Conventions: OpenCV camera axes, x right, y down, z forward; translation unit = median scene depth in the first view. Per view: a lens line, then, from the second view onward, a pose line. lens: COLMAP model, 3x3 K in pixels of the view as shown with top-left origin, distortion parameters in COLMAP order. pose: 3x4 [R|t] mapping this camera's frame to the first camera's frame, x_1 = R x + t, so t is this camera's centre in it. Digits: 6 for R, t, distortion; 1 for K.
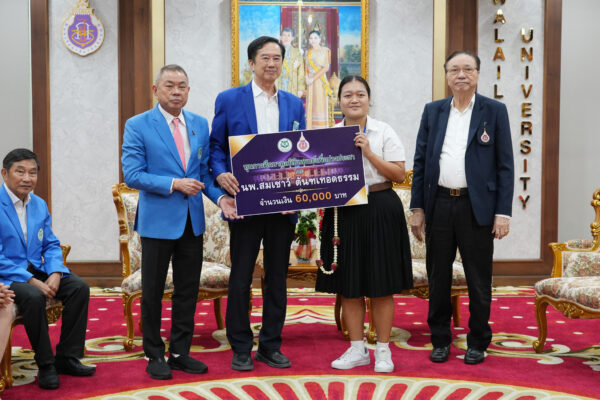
lens RADIAL K [[983.0, 0, 300.0], [0, 983.0, 200.0], [0, 0, 1]] dist [0.001149, 0.015318]
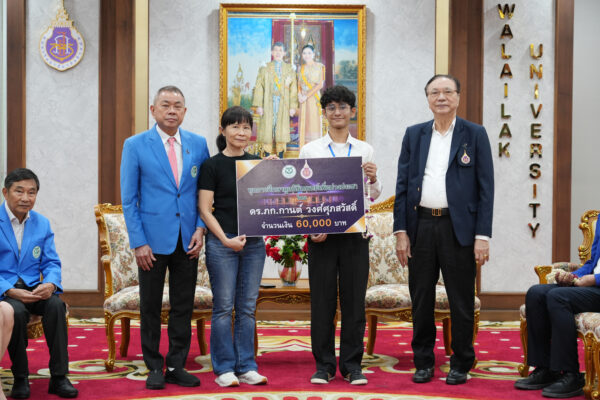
lens RADIAL K [[1302.9, 0, 300.0], [0, 1302.9, 200.0], [0, 0, 1]] dist [-0.025809, 0.245096]
pose [[0.999861, 0.006779, -0.015234, 0.027039], [-0.007316, 0.999343, -0.035493, 0.019332], [0.014984, 0.035599, 0.999254, -0.236735]]
